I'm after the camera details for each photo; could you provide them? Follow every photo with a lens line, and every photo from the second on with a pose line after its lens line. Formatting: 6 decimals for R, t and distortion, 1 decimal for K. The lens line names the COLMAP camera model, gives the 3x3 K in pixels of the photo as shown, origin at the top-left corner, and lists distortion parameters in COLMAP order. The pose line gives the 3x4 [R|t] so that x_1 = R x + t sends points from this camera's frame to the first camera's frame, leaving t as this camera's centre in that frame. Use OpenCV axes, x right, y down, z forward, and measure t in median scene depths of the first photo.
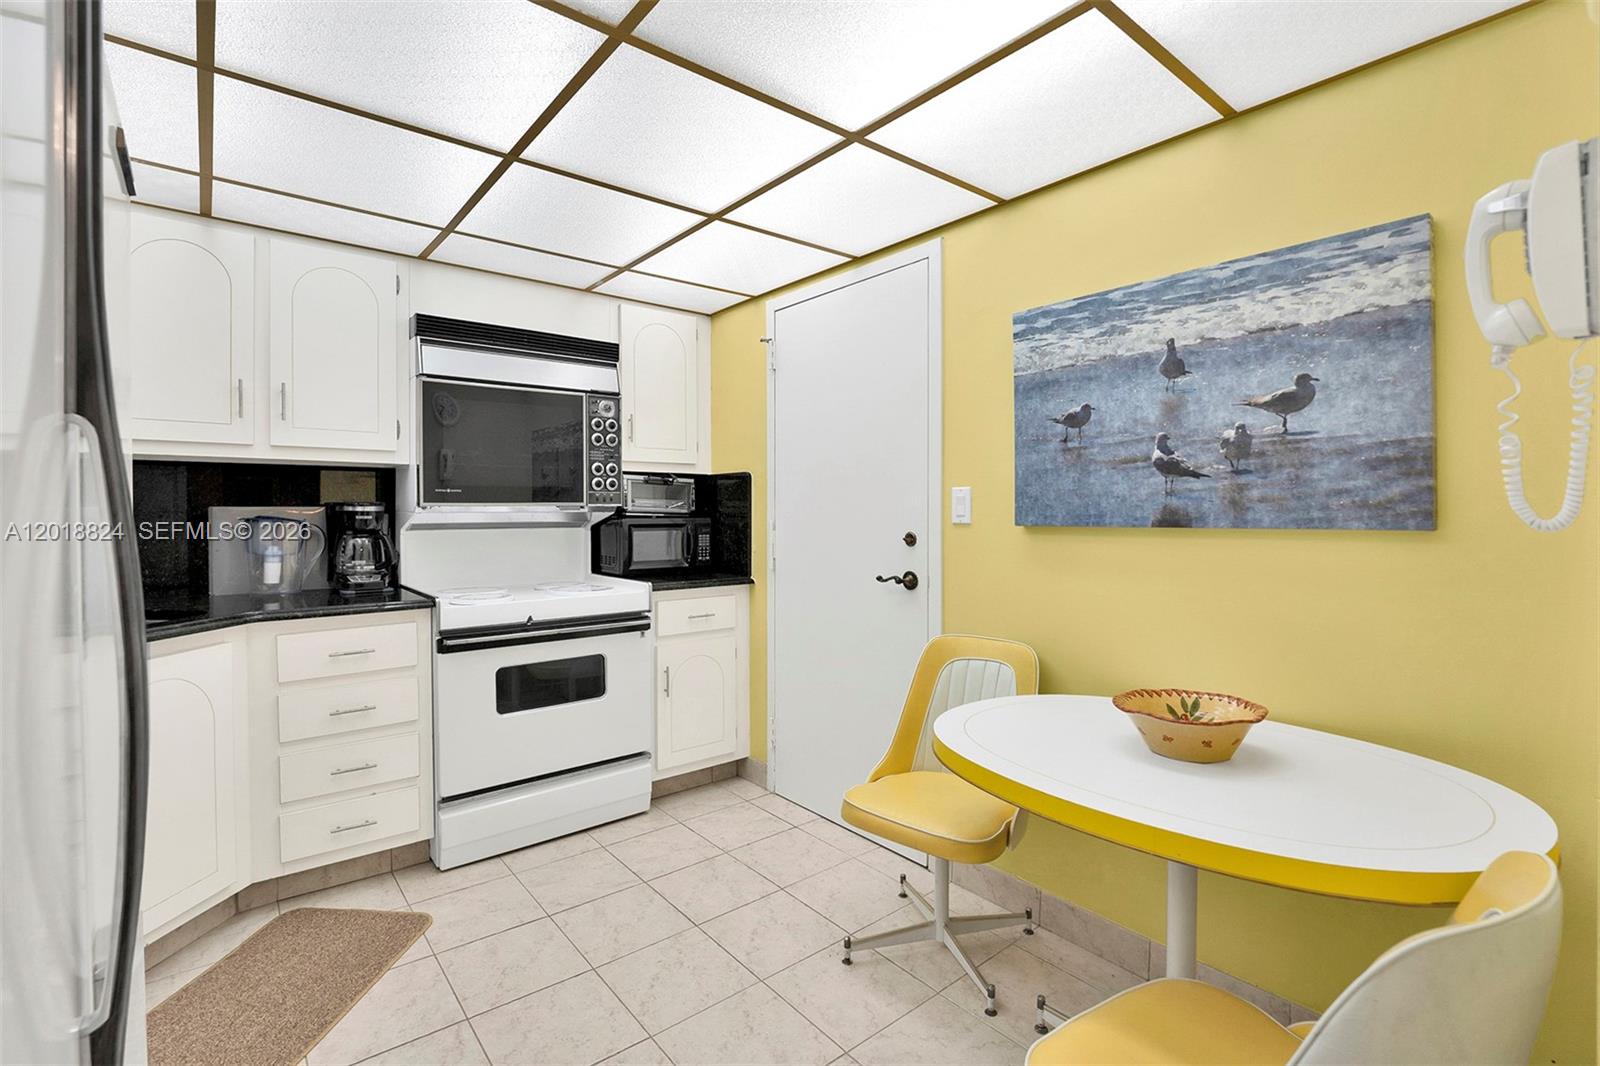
lens RADIAL K [[741.6, 0, 785.2], [0, 741.6, 509.5], [0, 0, 1]] dist [-0.009749, 0.001766]
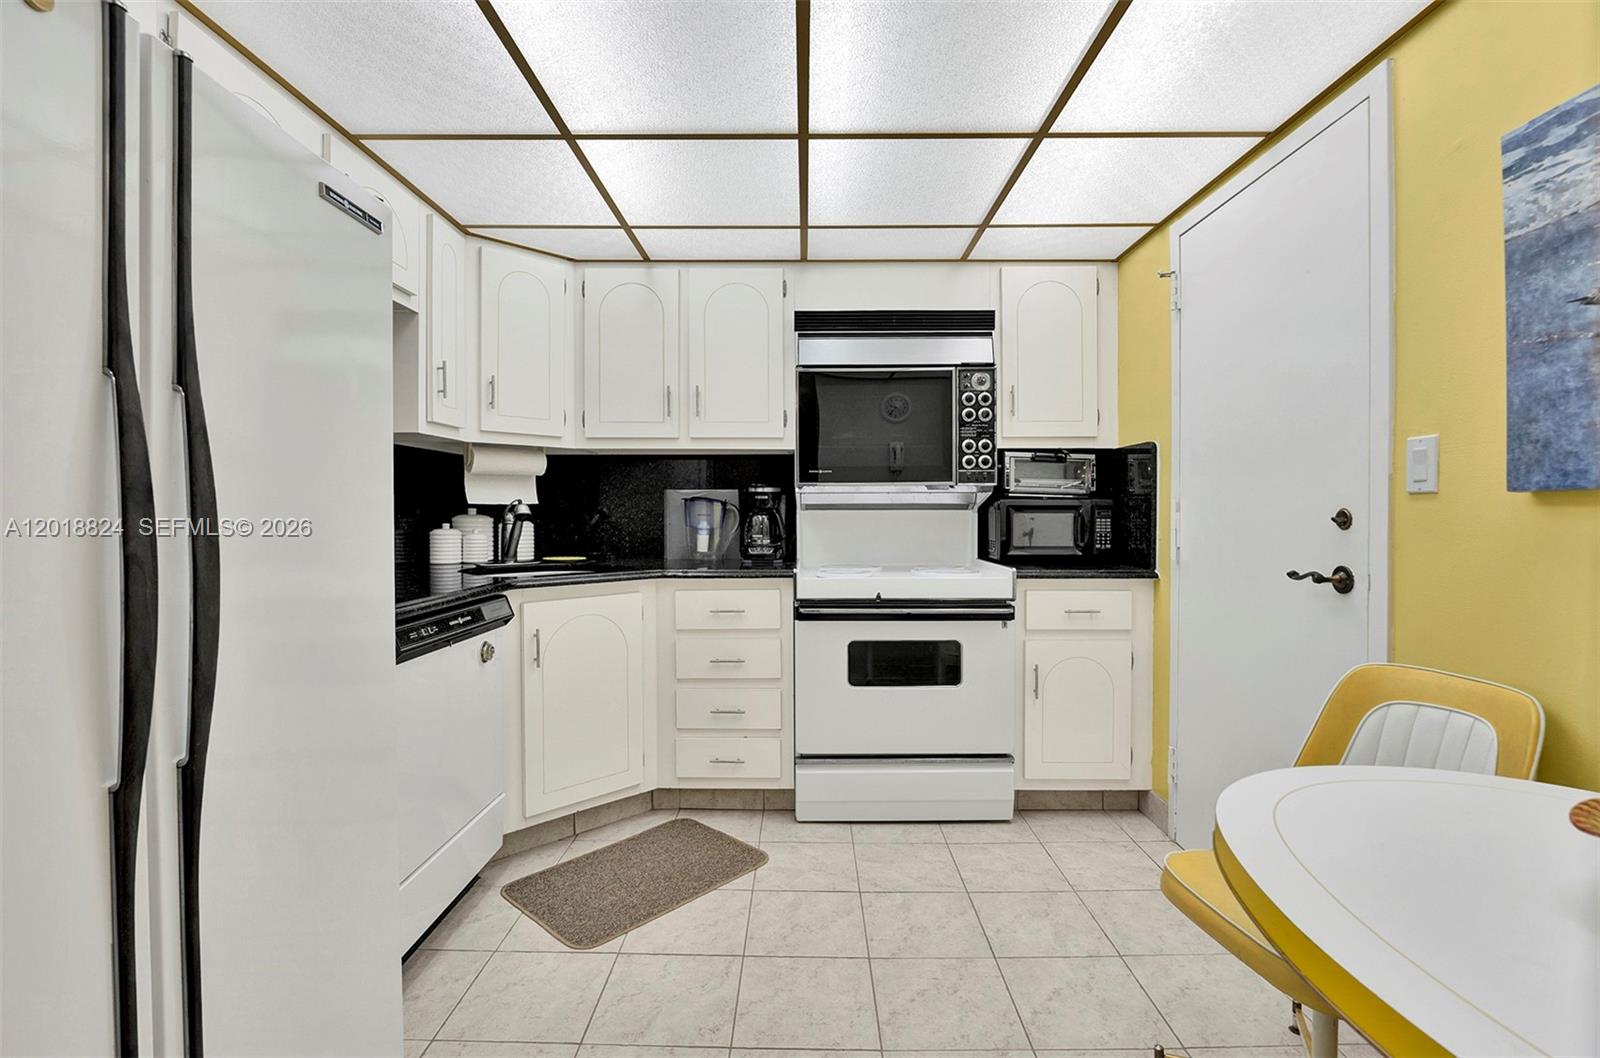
lens RADIAL K [[741.6, 0, 794.7], [0, 741.6, 511.9], [0, 0, 1]] dist [-0.009749, 0.001766]
pose [[0.771327, 0.001932, -0.636436, 0.207819], [-0.000164, 0.999996, 0.002837, 0.030968], [0.636439, -0.002084, 0.771324, 0.151956]]
